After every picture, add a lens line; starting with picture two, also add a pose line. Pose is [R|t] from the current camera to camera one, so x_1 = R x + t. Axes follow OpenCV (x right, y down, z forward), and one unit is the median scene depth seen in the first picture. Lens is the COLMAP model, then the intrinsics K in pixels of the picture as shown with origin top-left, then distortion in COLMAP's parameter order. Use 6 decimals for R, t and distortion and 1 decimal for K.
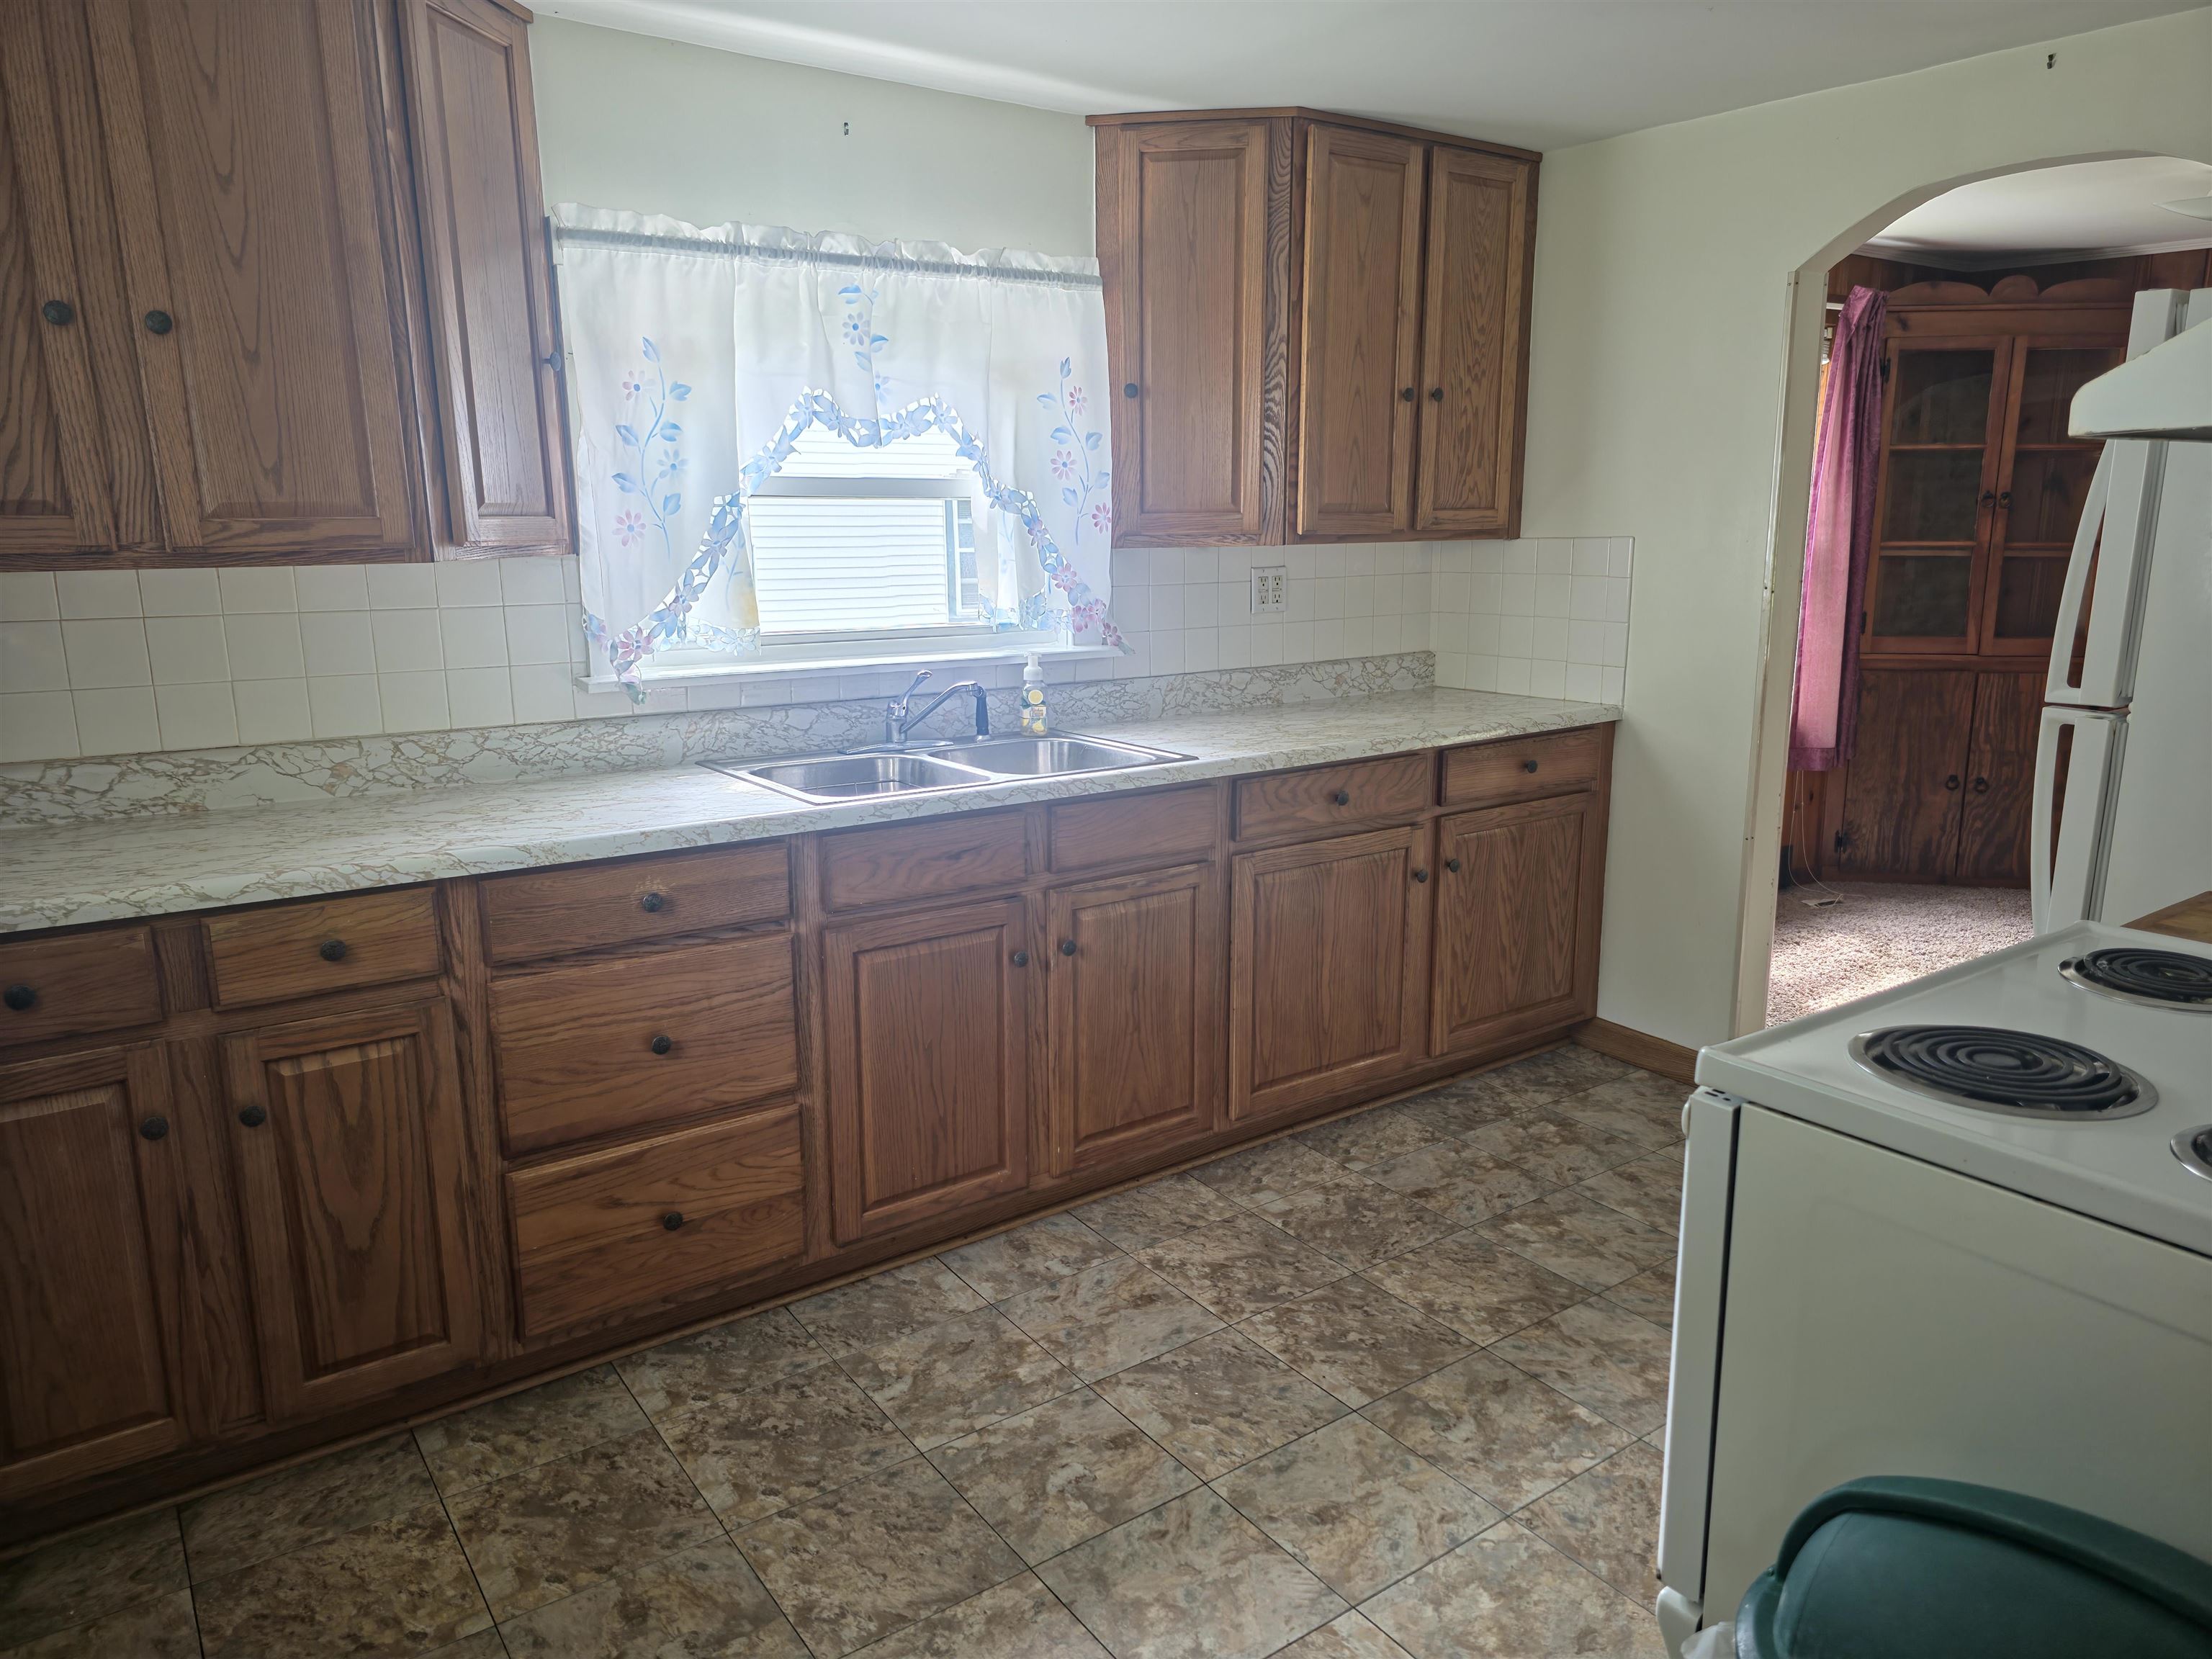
lens RADIAL K [[1501.7, 0, 1108.7], [0, 1501.7, 843.6], [0, 0, 1]] dist [0.058297, -0.052848]
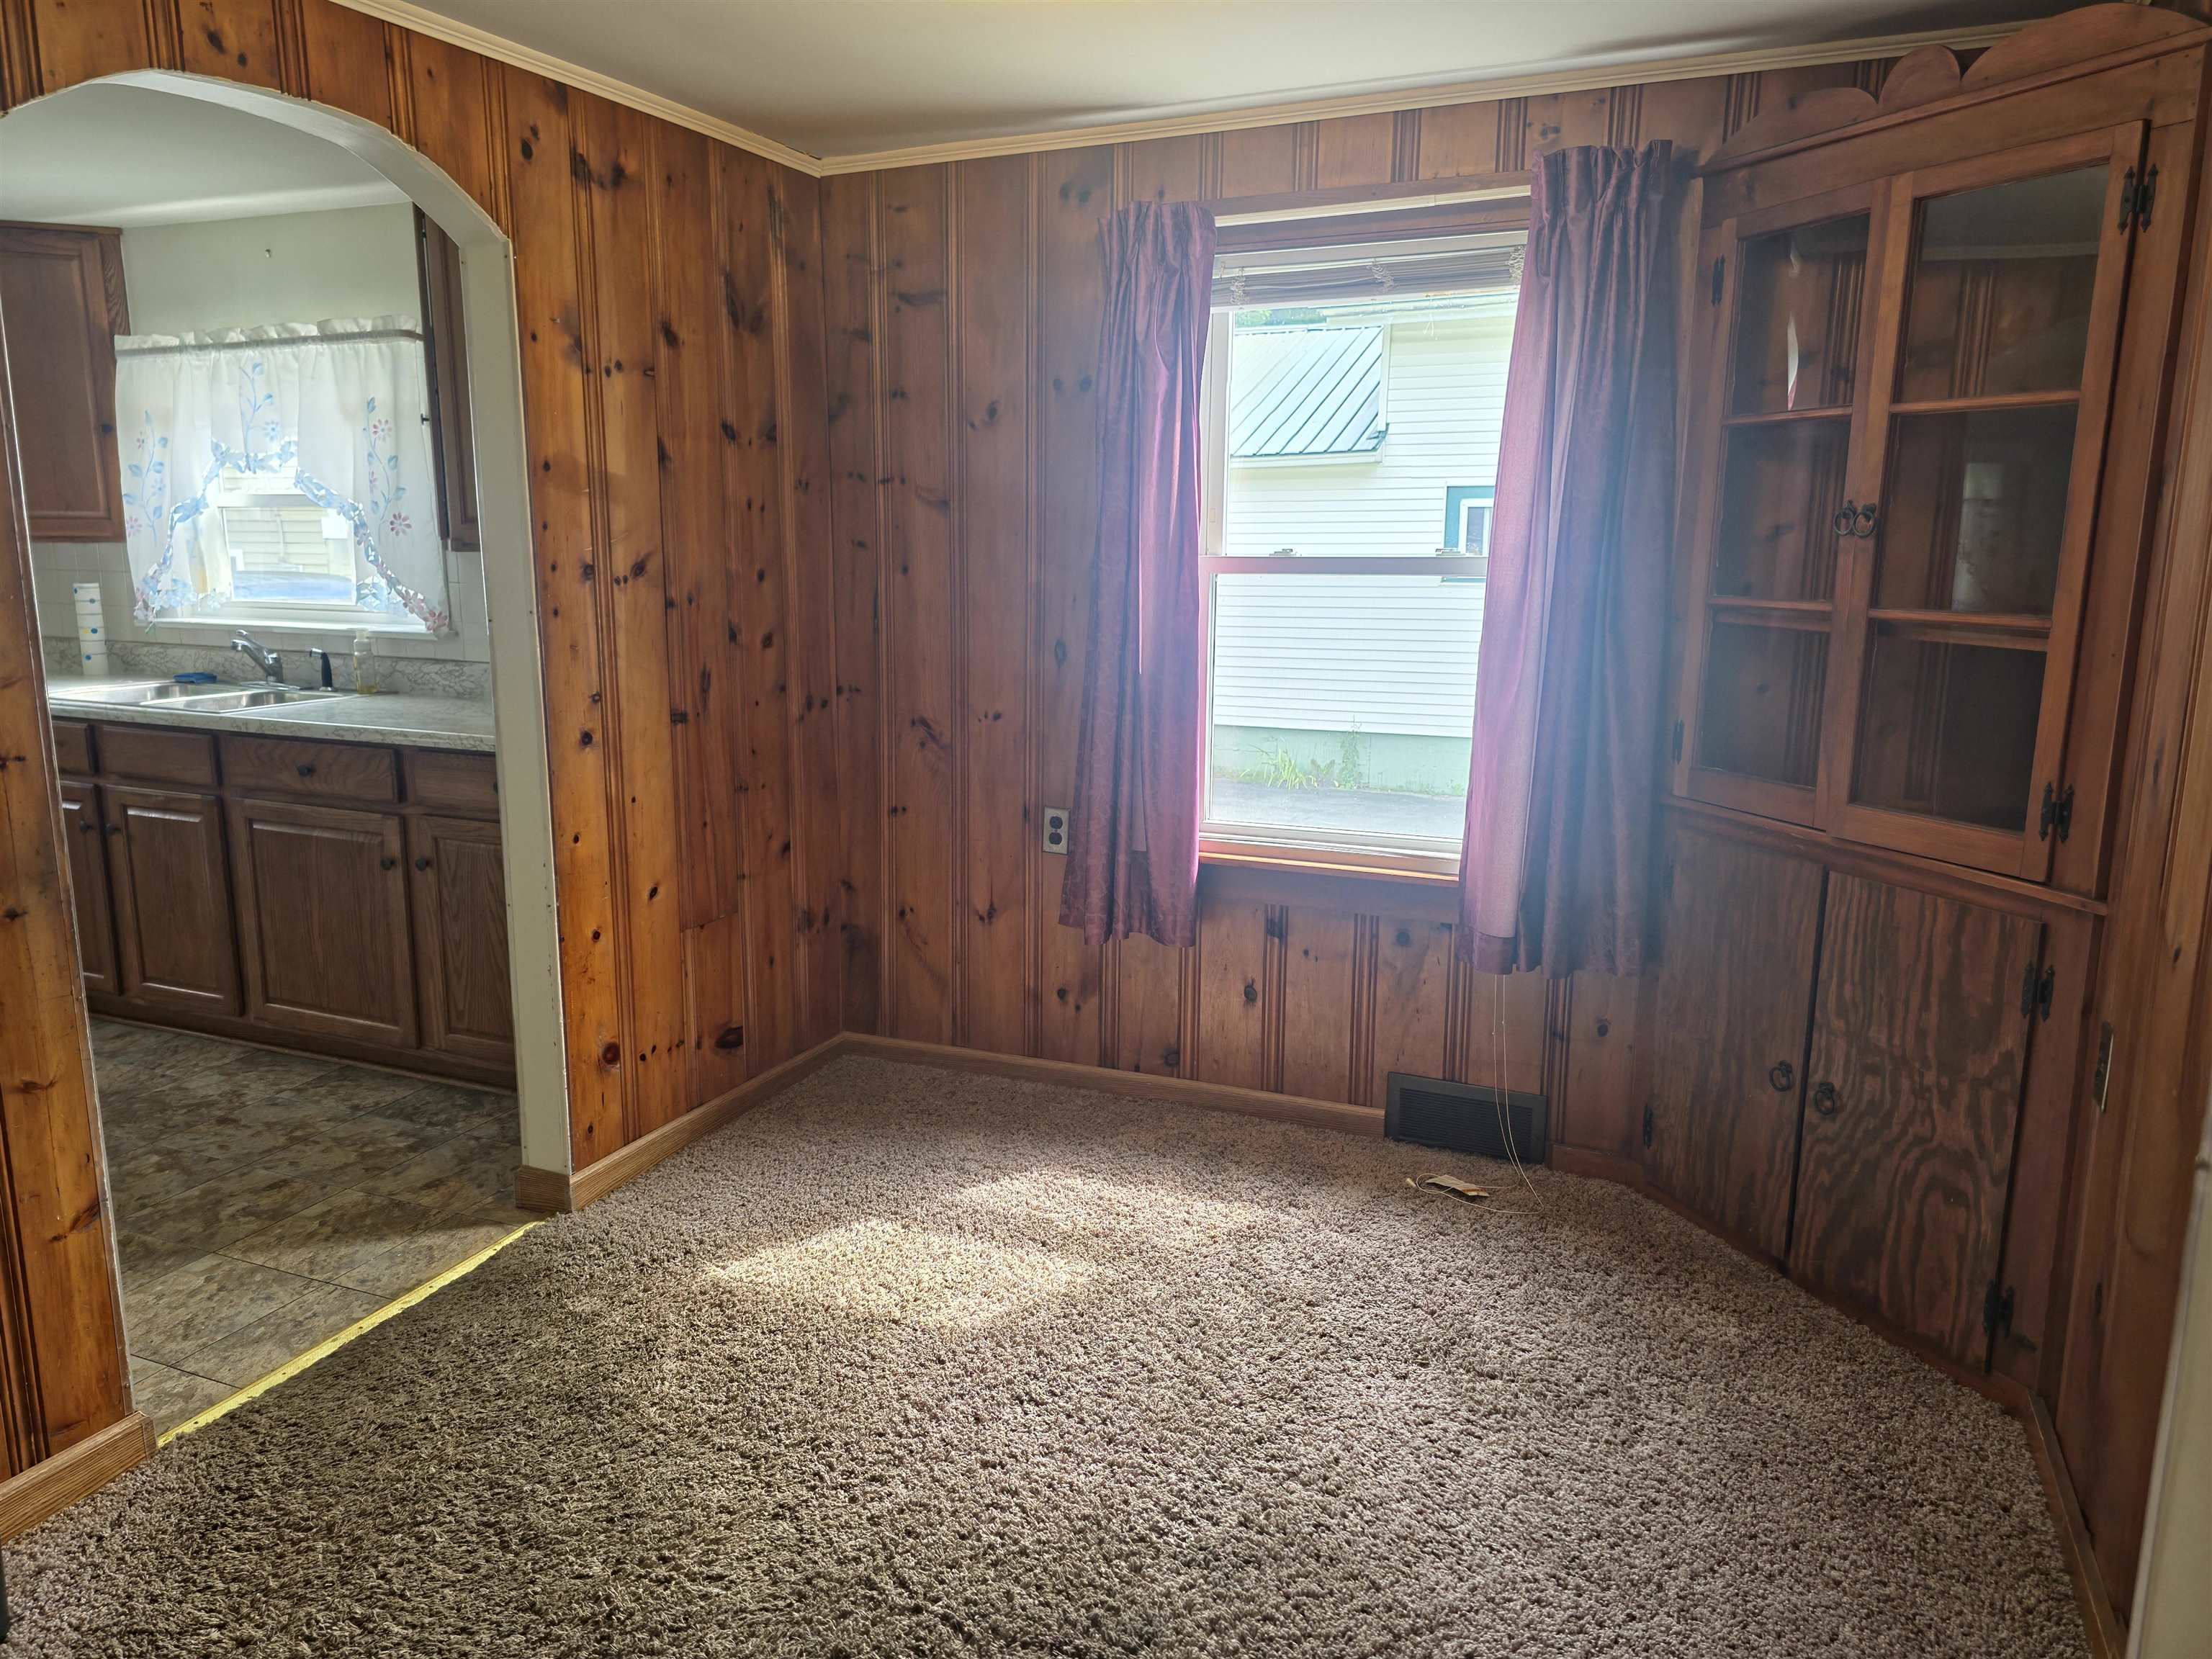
lens RADIAL K [[1501.7, 0, 1102.4], [0, 1501.7, 813.5], [0, 0, 1]] dist [0.058297, -0.052848]
pose [[0.510494, 0.168384, -0.843234, 1.380002], [-0.193332, 0.978008, 0.078254, -0.196677], [0.837866, 0.123075, 0.531821, 0.863873]]
